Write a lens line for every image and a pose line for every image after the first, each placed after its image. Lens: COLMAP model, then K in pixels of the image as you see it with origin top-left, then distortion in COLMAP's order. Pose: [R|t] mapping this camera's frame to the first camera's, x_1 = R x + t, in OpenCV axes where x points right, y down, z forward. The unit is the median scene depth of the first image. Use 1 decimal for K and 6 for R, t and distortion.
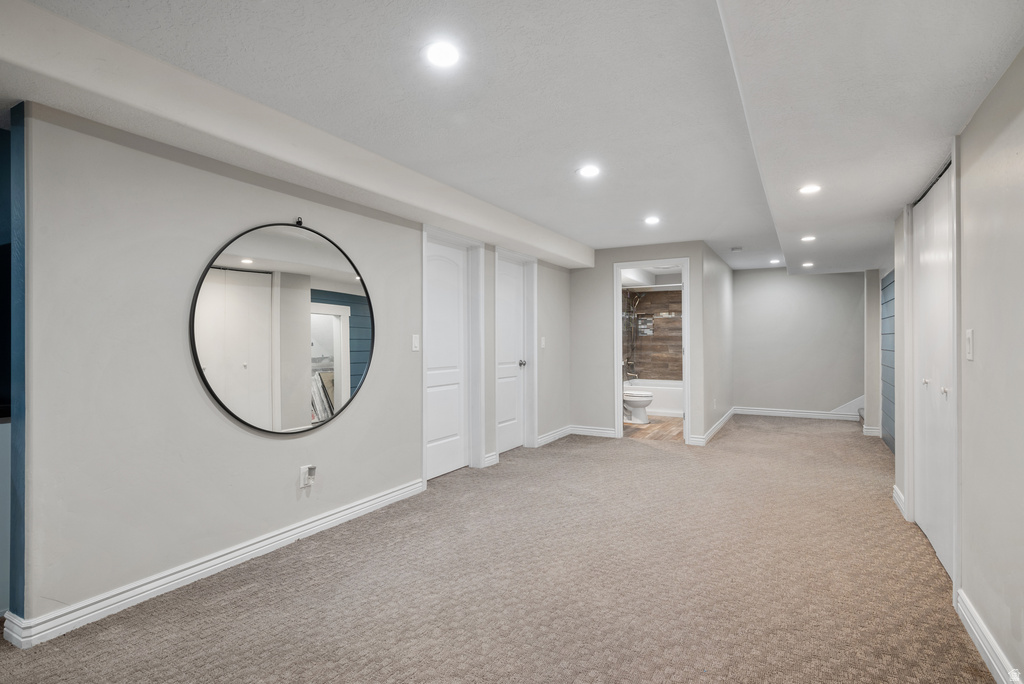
lens RADIAL K [[508.6, 0, 512.1], [0, 508.6, 336.3], [0, 0, 1]] dist [-0.002727, -0.000300]
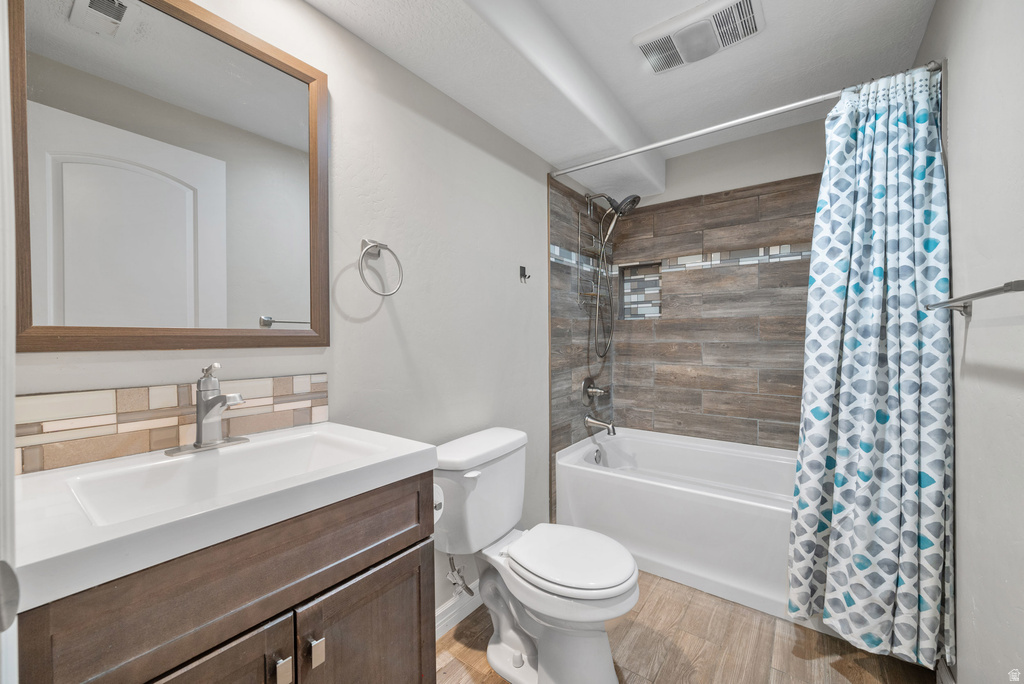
lens RADIAL K [[396.6, 0, 515.4], [0, 396.6, 340.2], [0, 0, 1]] dist [-0.001462, 0.000313]
pose [[0.993406, -0.003287, -0.114606, 0.204520], [0.004889, 0.999894, 0.013705, 0.010449], [0.114549, -0.014175, 0.993316, 0.693905]]
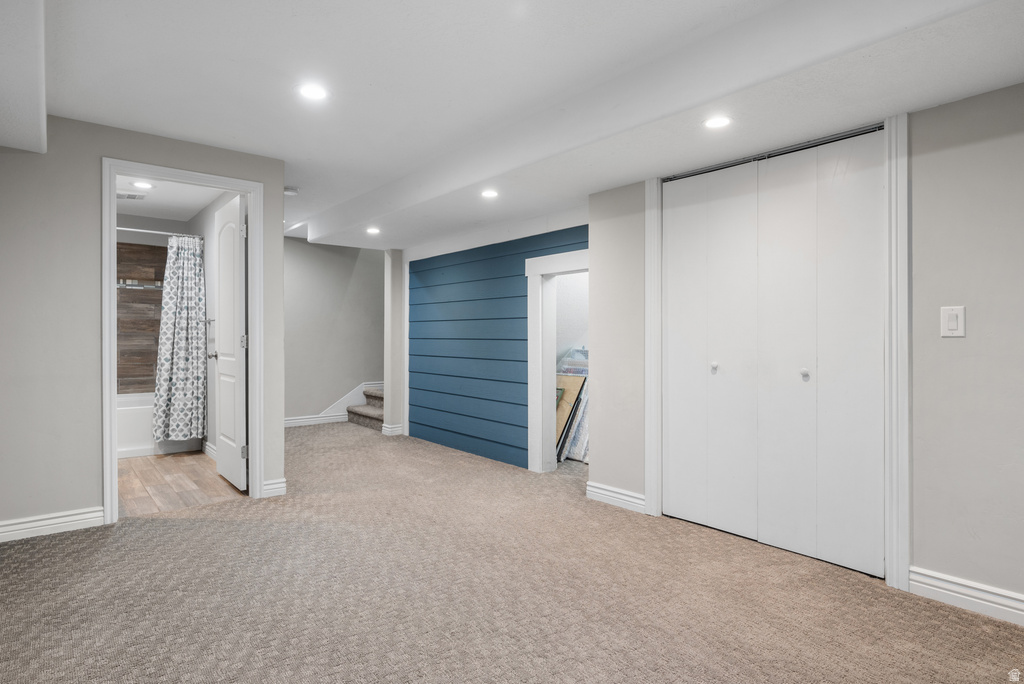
lens RADIAL K [[573.5, 0, 517.2], [0, 573.5, 340.0], [0, 0, 1]] dist [-0.003872, -0.000232]
pose [[0.344498, -0.005255, 0.938772, -0.121448], [-0.010242, 0.999904, 0.009355, 0.012518], [-0.938731, -0.012837, 0.344411, 0.323944]]
